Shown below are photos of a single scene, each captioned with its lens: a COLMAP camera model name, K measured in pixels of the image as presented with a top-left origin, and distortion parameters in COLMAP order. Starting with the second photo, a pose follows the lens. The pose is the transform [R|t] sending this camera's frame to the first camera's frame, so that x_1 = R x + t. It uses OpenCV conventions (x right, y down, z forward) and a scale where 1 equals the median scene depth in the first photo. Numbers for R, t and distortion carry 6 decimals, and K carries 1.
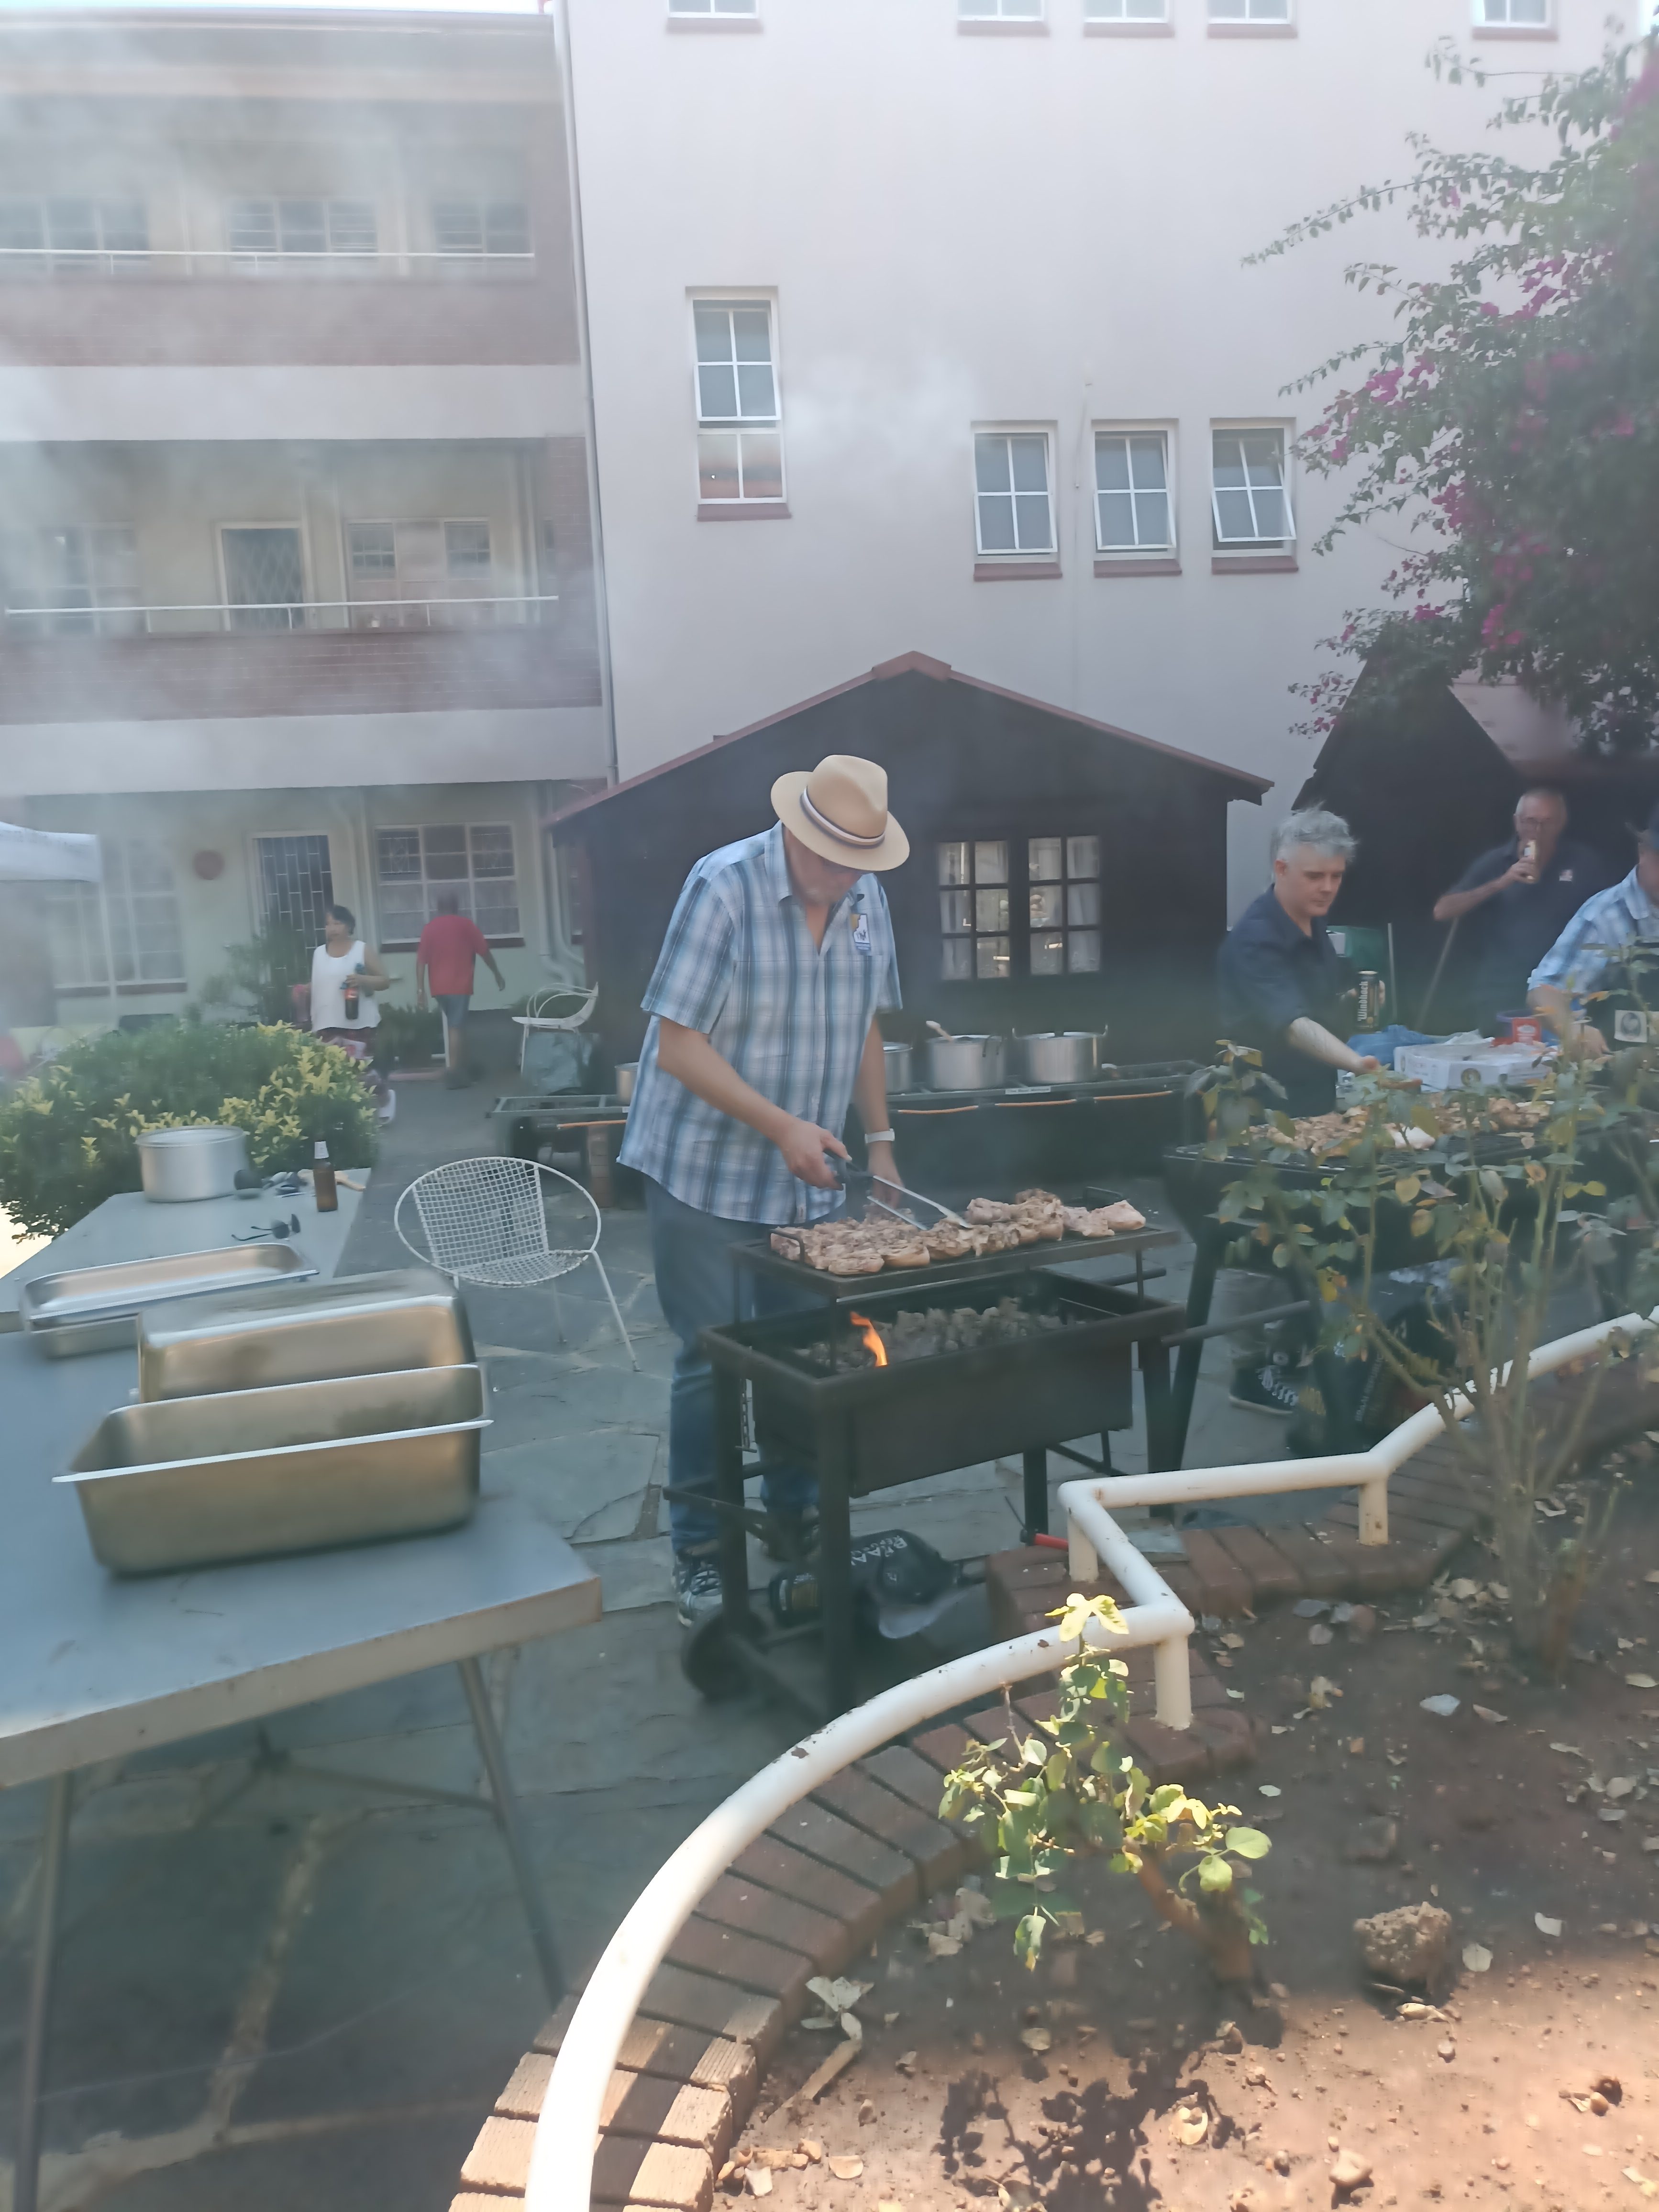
lens RADIAL K [[1633.3, 0, 846.8], [0, 1633.3, 1111.4], [0, 0, 1]] dist [0.019862, -0.012562]
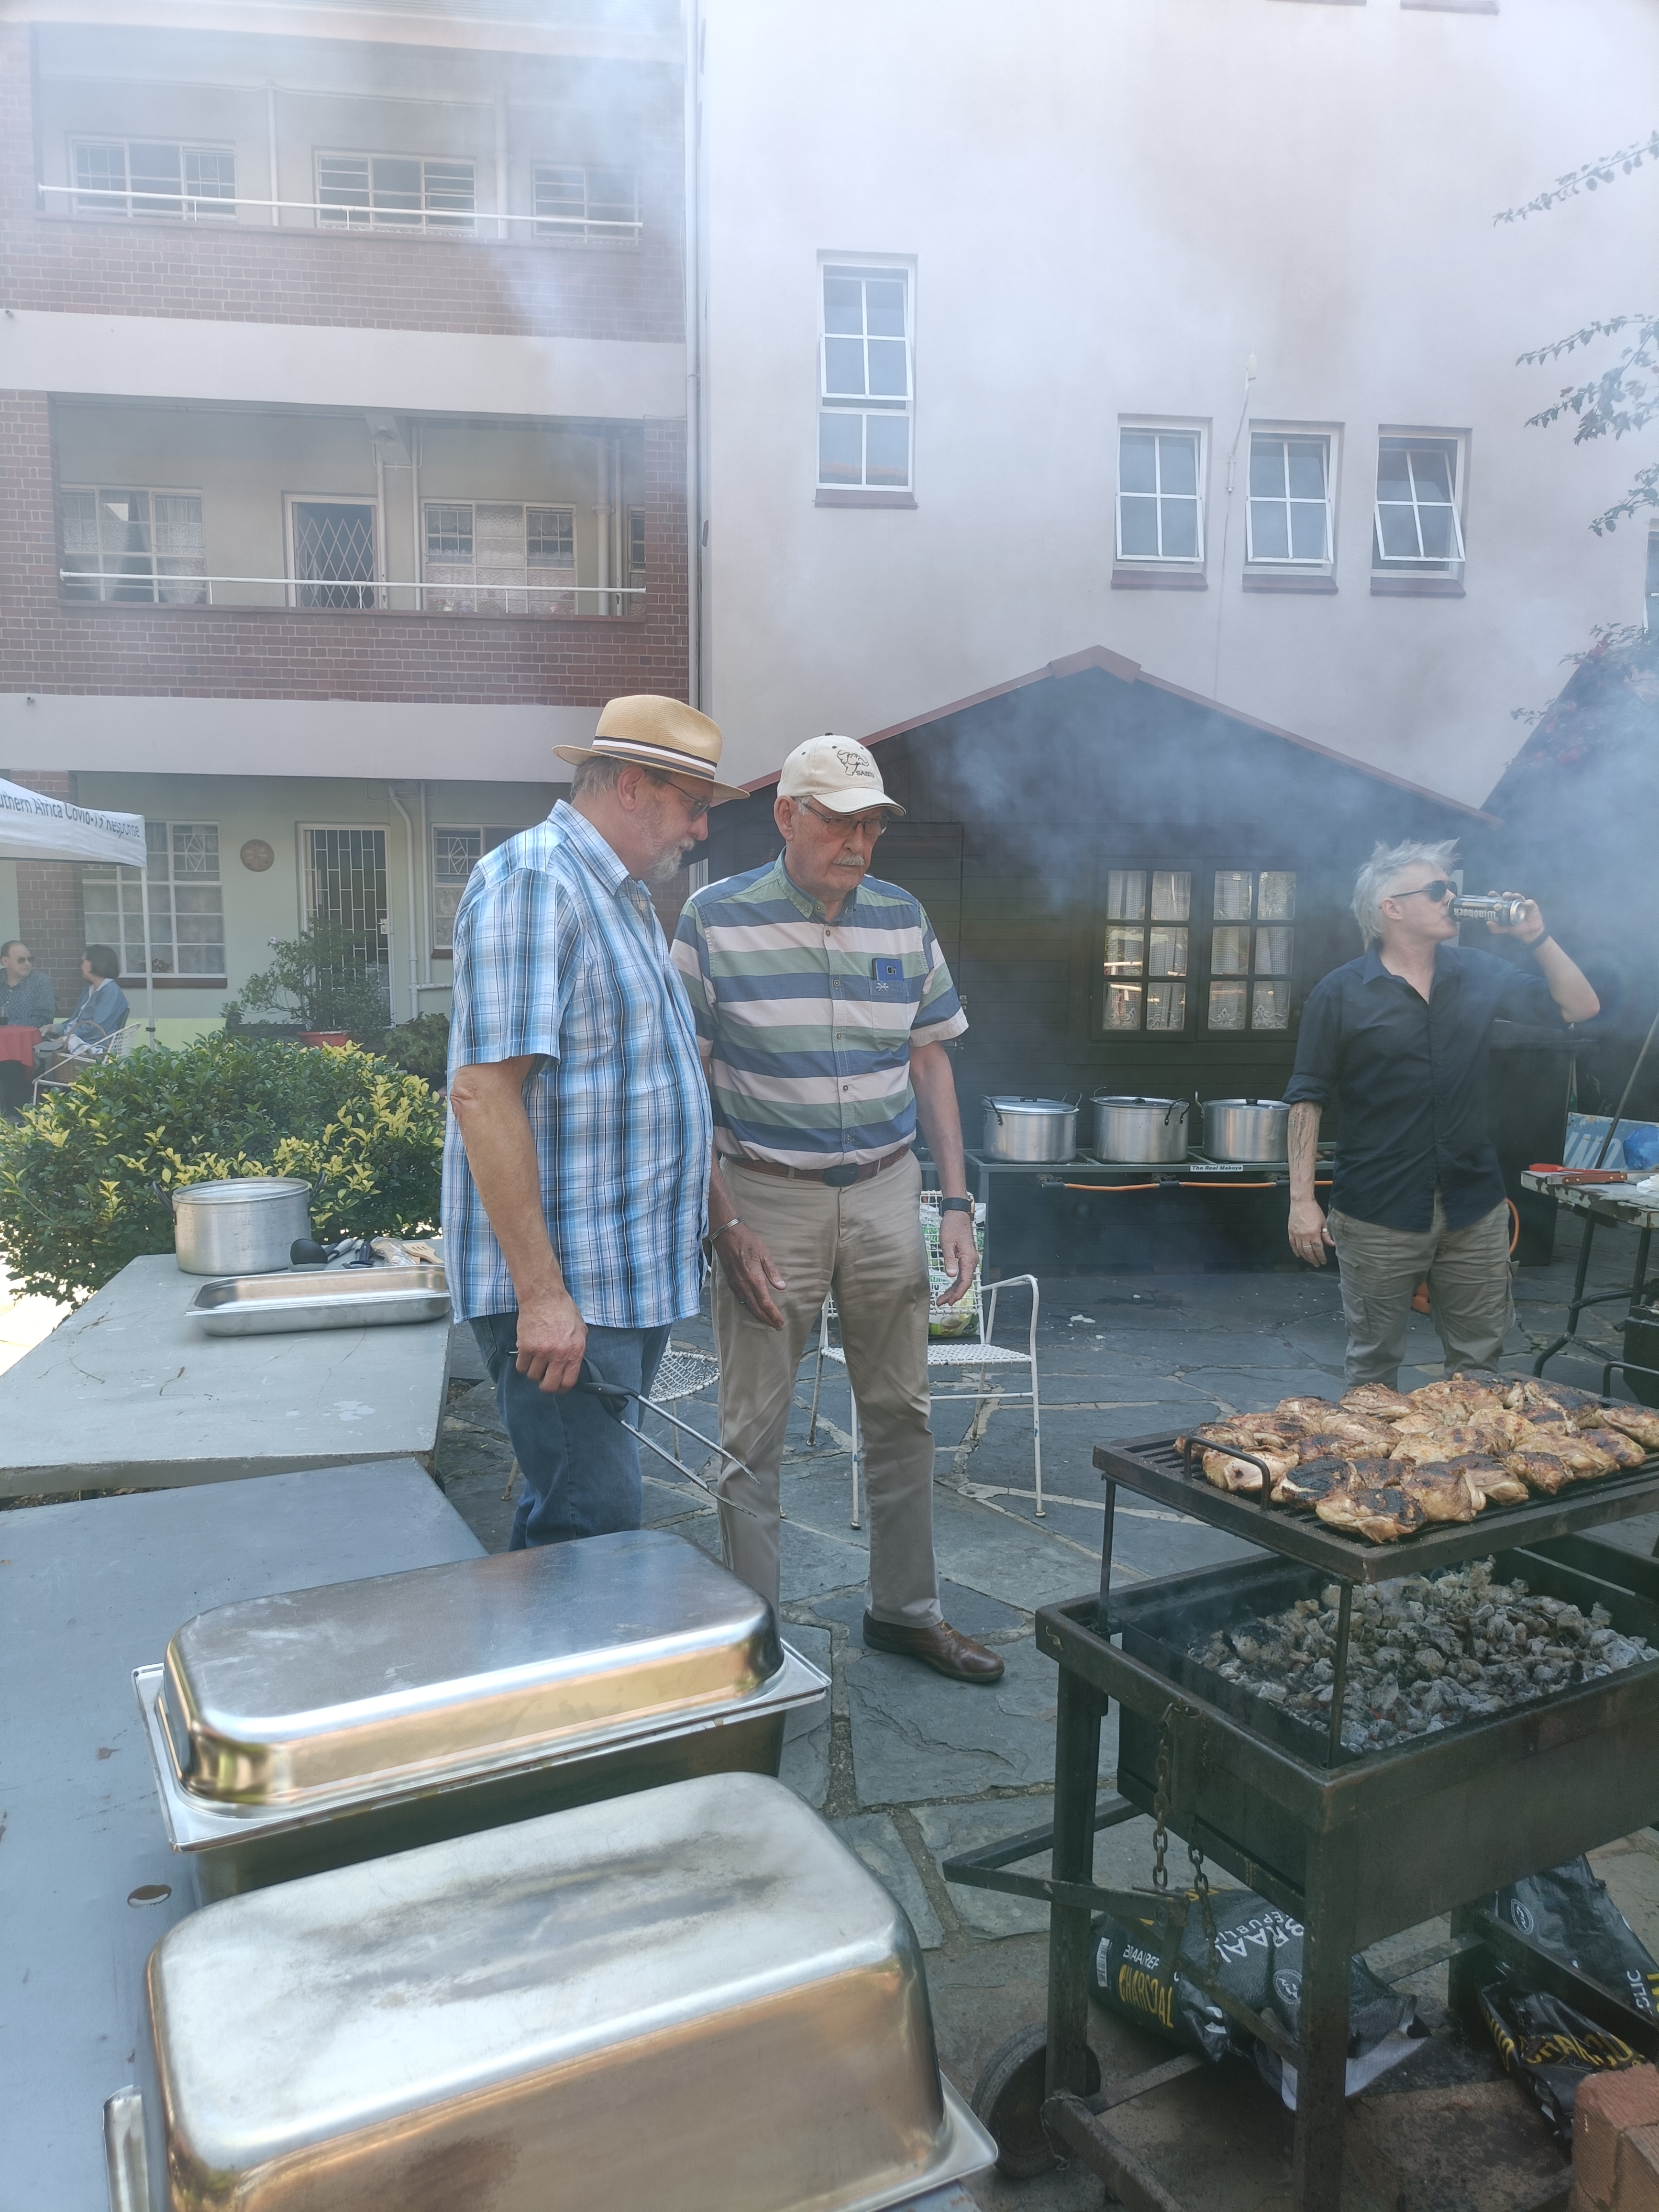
lens RADIAL K [[1633.3, 0, 838.1], [0, 1633.3, 1119.3], [0, 0, 1]] dist [0.019862, -0.012562]
pose [[0.998229, 0.056594, -0.018305, -0.062836], [-0.056792, 0.998331, -0.010439, -0.016297], [0.017684, 0.011460, 0.999778, 0.136538]]
